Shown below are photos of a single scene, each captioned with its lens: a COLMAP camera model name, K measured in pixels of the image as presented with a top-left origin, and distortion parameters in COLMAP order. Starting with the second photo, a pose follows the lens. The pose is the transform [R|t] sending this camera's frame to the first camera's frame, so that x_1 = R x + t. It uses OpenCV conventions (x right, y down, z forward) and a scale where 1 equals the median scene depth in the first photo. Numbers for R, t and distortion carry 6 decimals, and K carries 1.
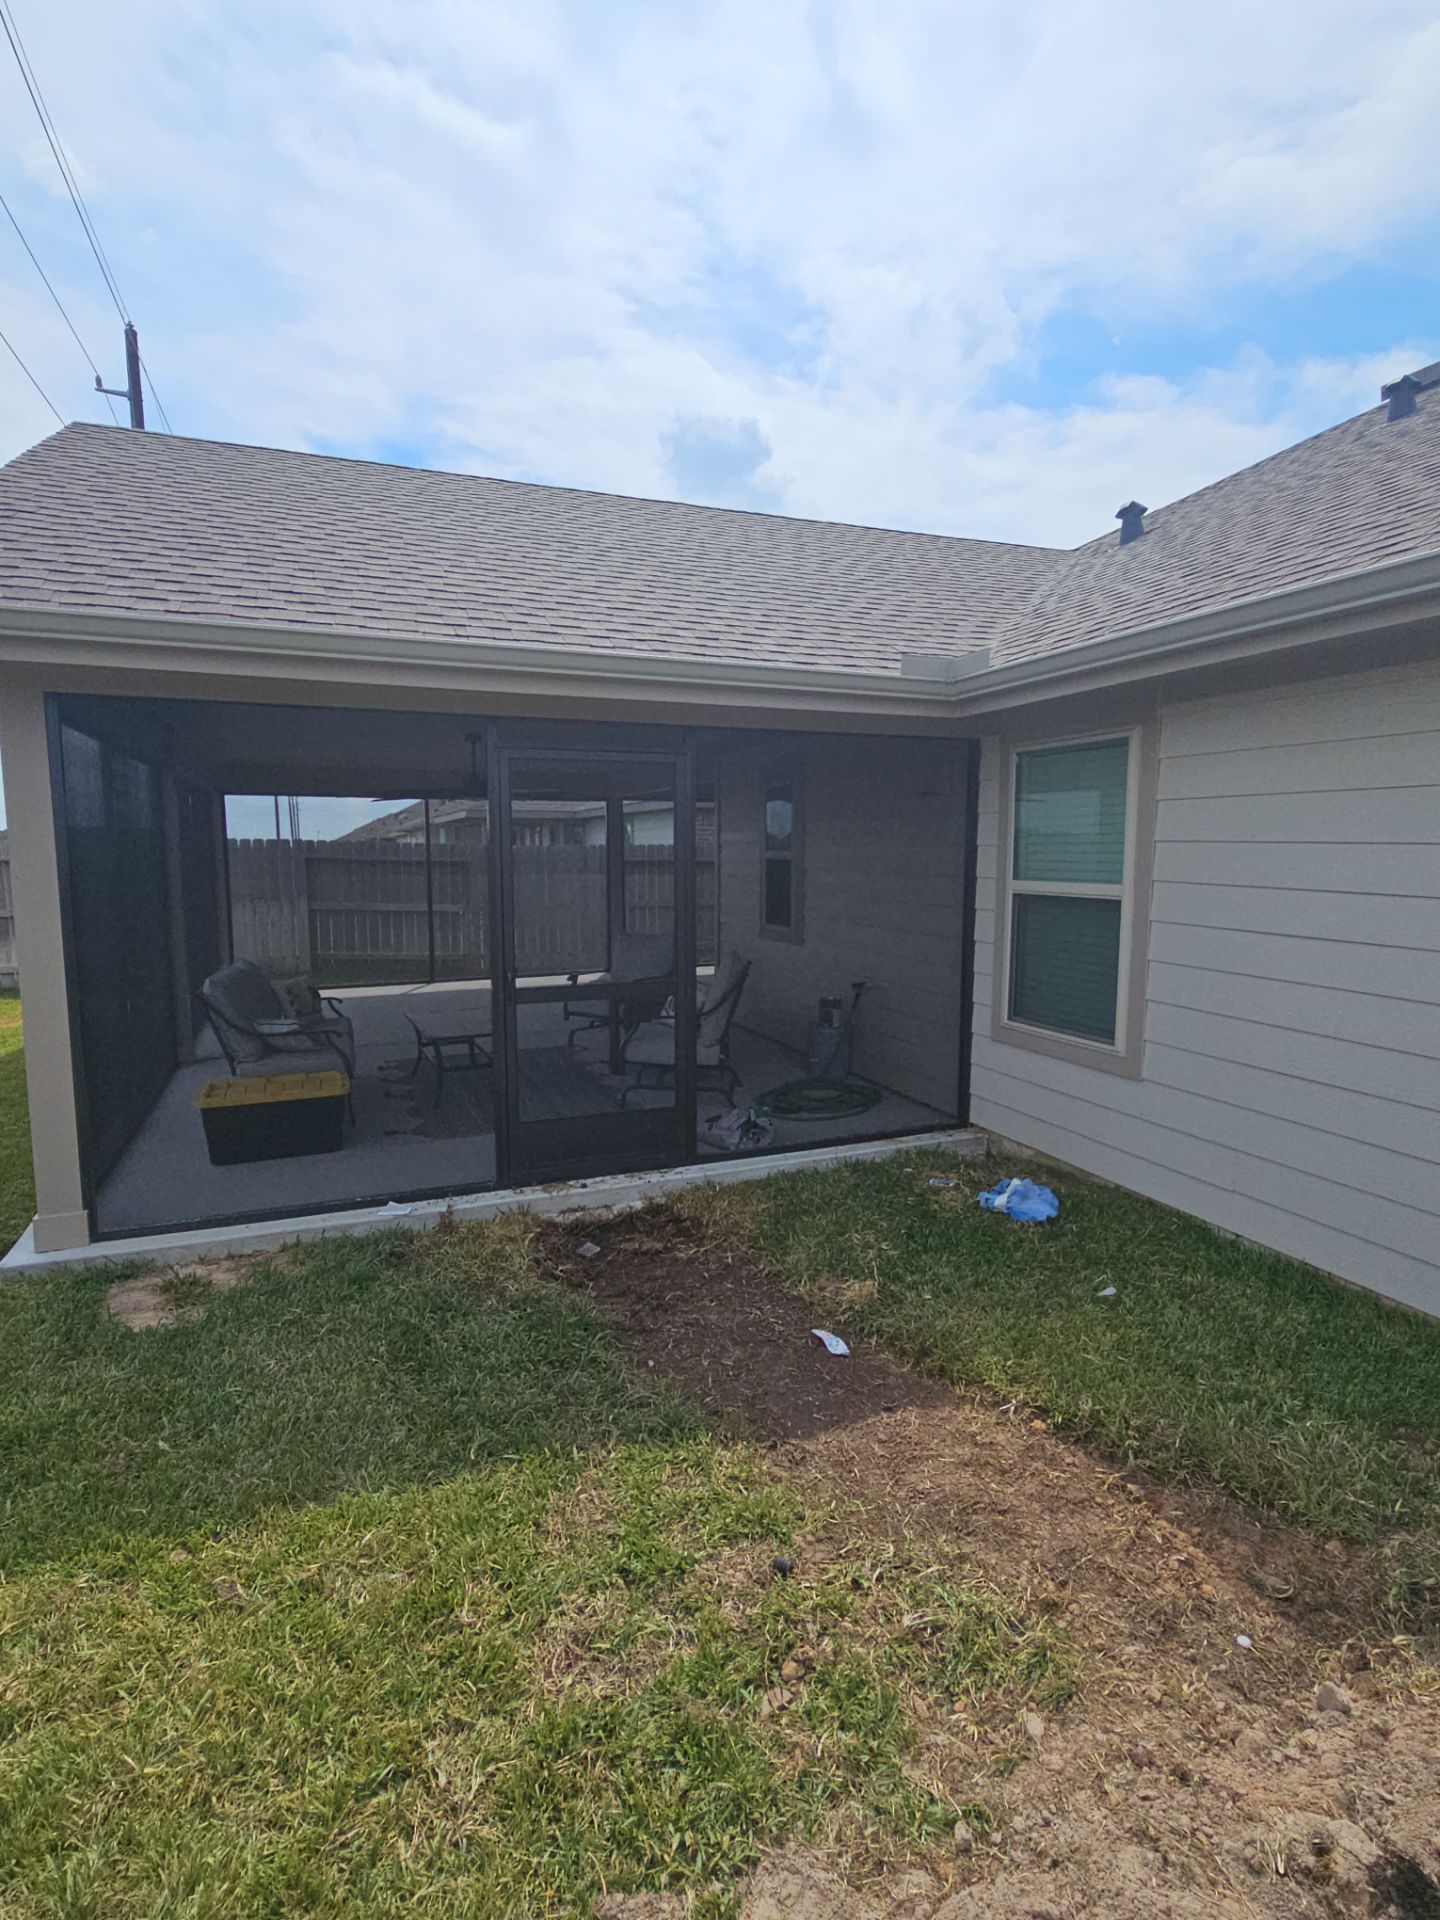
lens RADIAL K [[989.1, 0, 708.0], [0, 989.1, 962.1], [0, 0, 1]] dist [-0.001062, -0.000539]
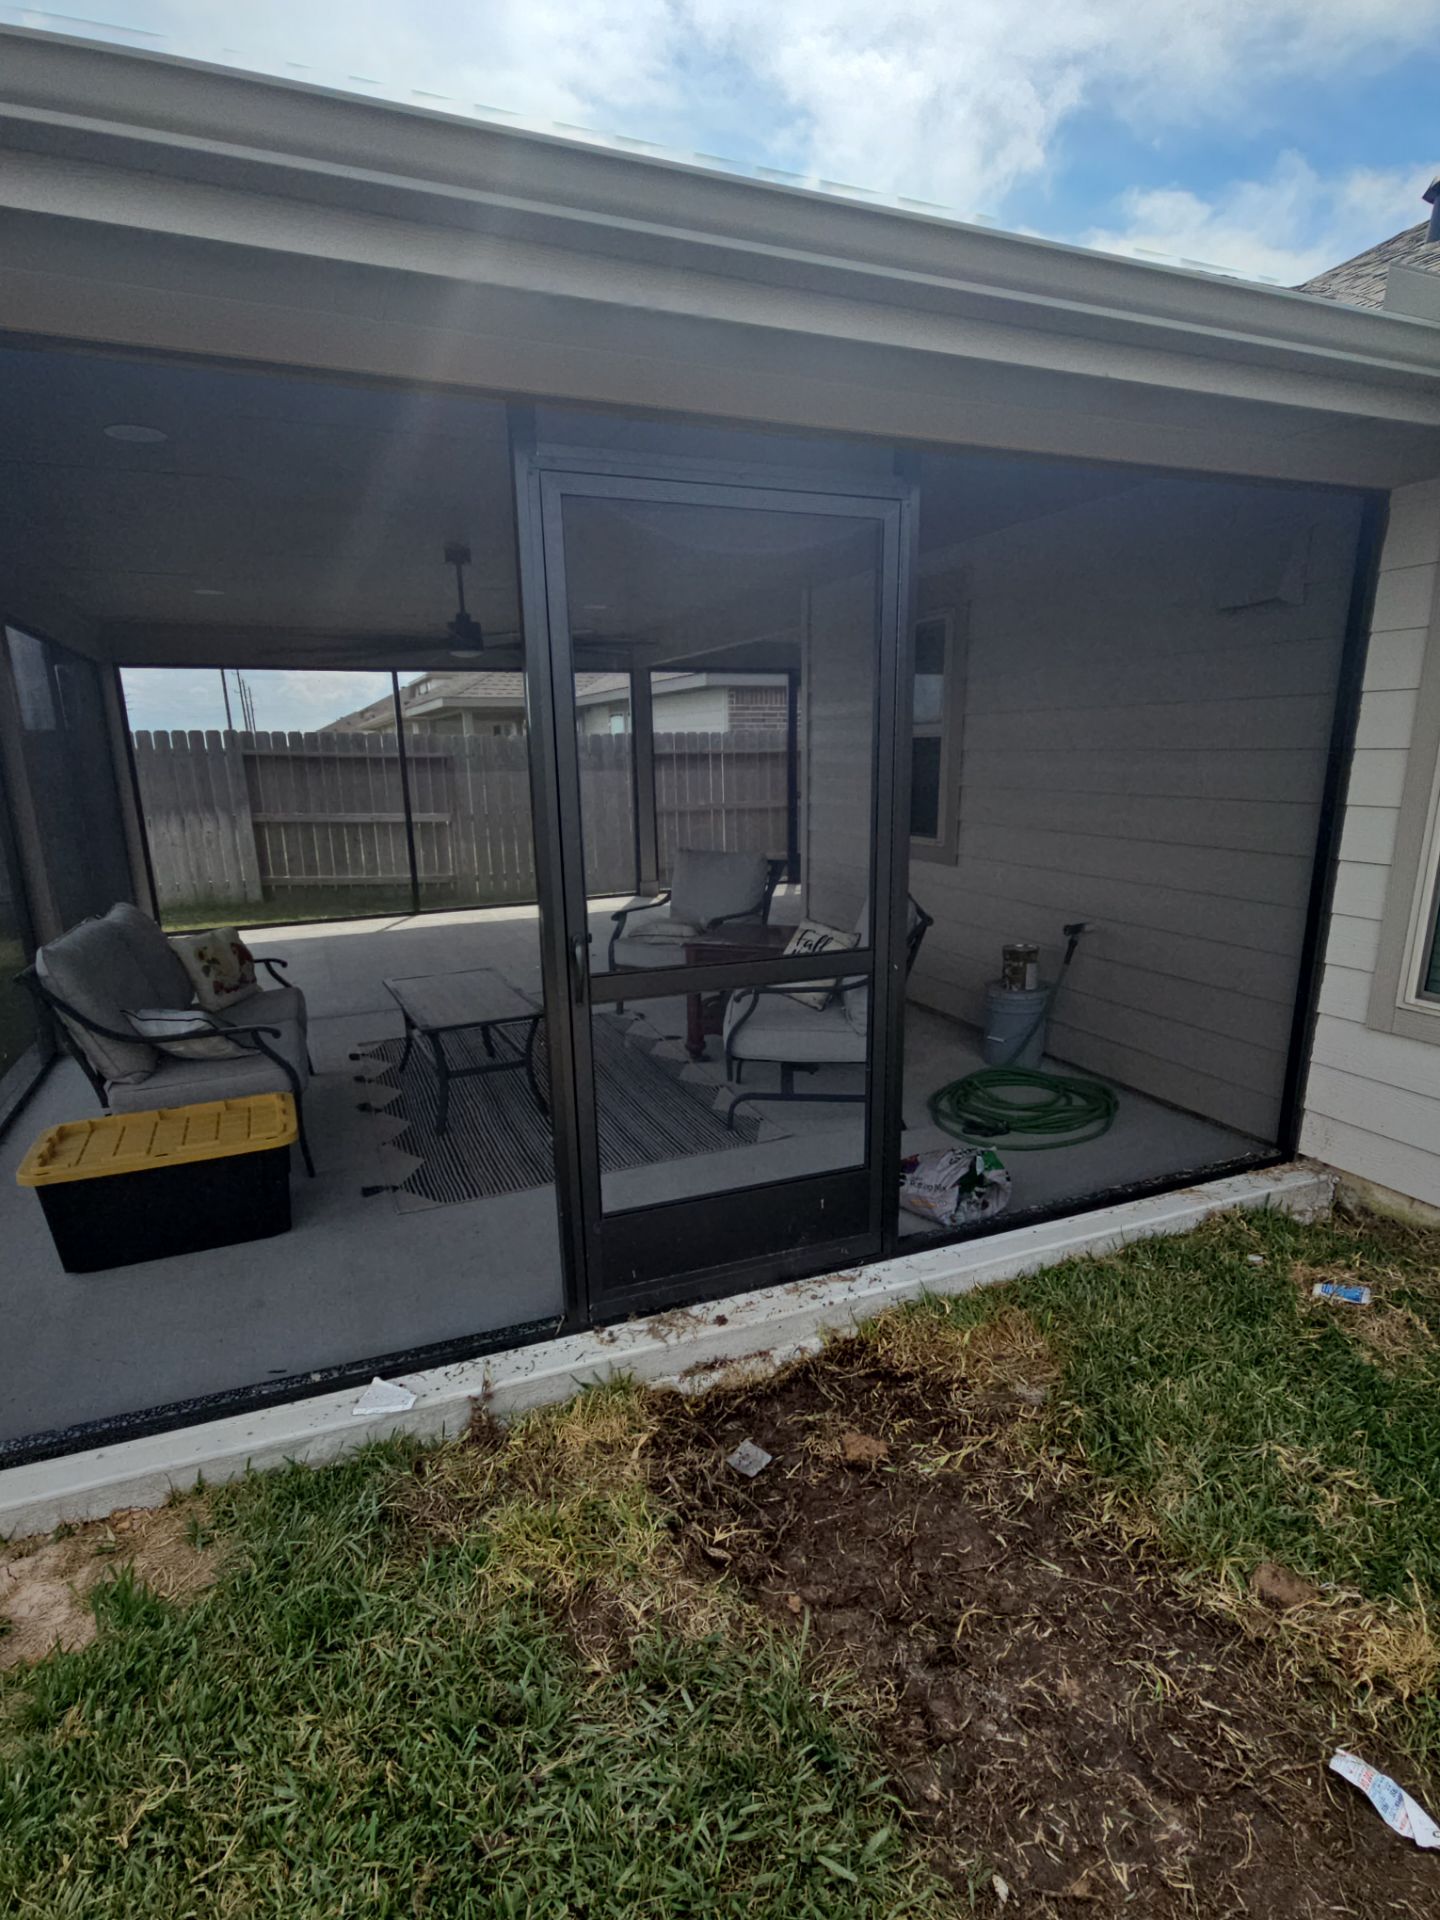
lens RADIAL K [[998.5, 0, 720.9], [0, 998.5, 1024.1], [0, 0, 1]] dist [0.006557, 0.000189]
pose [[0.999527, -0.022044, 0.021468, -0.121014], [0.018464, 0.987800, 0.154628, -0.025633], [-0.024614, -0.154158, 0.987740, 0.418908]]
